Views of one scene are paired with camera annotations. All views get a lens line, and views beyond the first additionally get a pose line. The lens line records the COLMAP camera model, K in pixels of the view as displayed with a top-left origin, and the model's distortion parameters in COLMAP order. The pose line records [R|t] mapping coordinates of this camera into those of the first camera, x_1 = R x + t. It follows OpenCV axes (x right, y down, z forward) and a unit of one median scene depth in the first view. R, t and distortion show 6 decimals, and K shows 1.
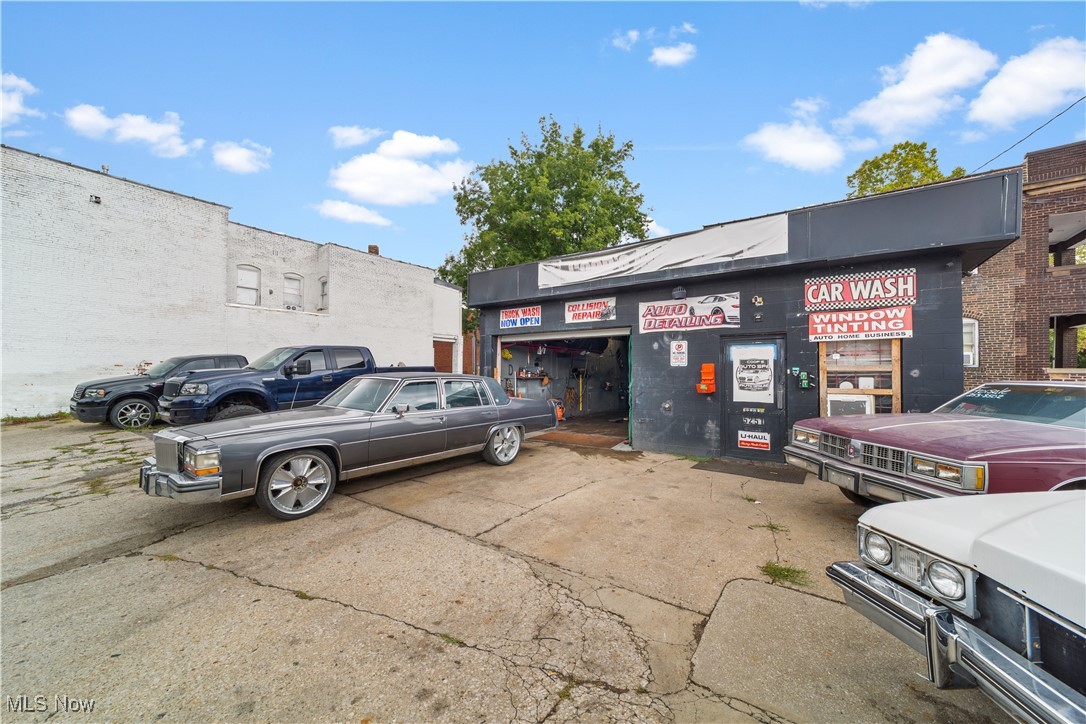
lens RADIAL K [[424.3, 0, 541.5], [0, 424.3, 362.7], [0, 0, 1]] dist [-0.007645, 0.002761]
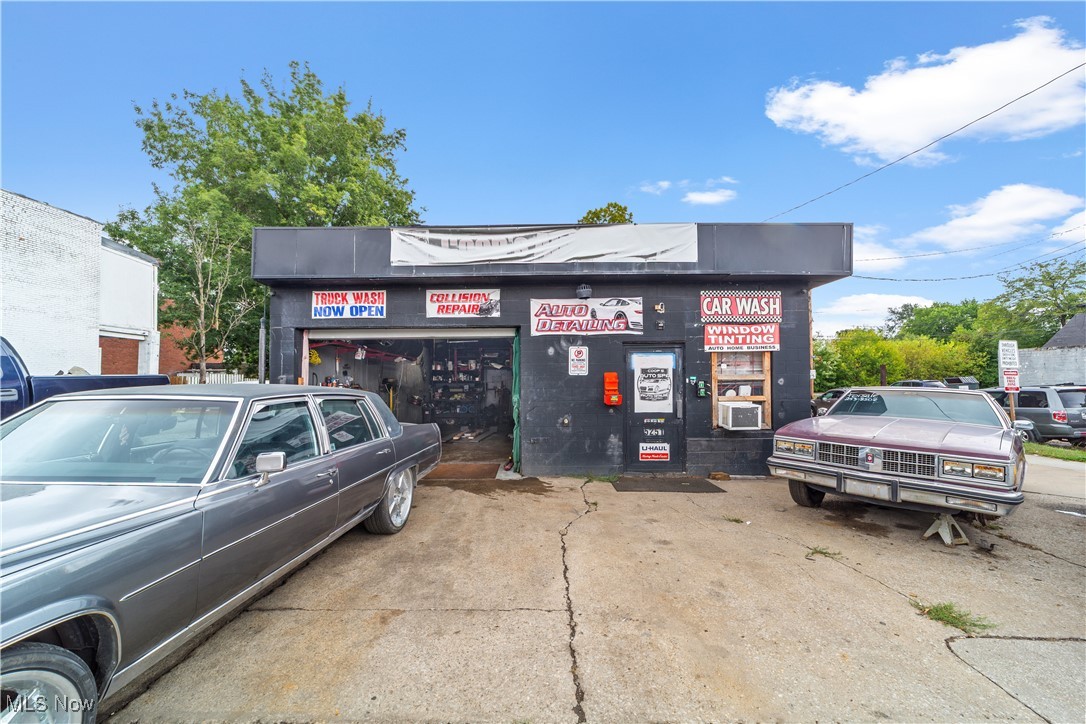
lens RADIAL K [[424.3, 0, 545.4], [0, 424.3, 372.8], [0, 0, 1]] dist [-0.007645, 0.002761]
pose [[0.815739, 0.007599, 0.578370, -0.236676], [-0.005861, 0.999971, -0.004871, 0.007738], [-0.578390, 0.000584, 0.815760, 0.316191]]
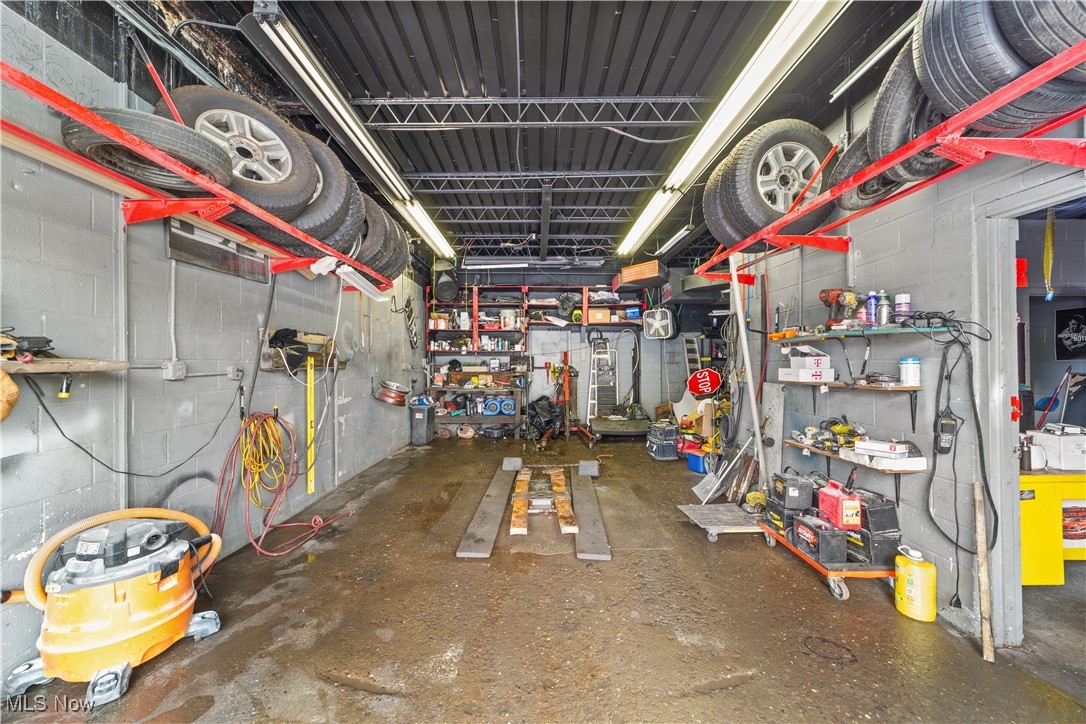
lens RADIAL K [[424.3, 0, 544.3], [0, 424.3, 359.5], [0, 0, 1]] dist [-0.007645, 0.002761]
pose [[0.805548, 0.001070, 0.592529, 0.095534], [-0.009938, 0.999882, 0.011704, 0.044790], [-0.592447, -0.015317, 0.805464, 1.246075]]
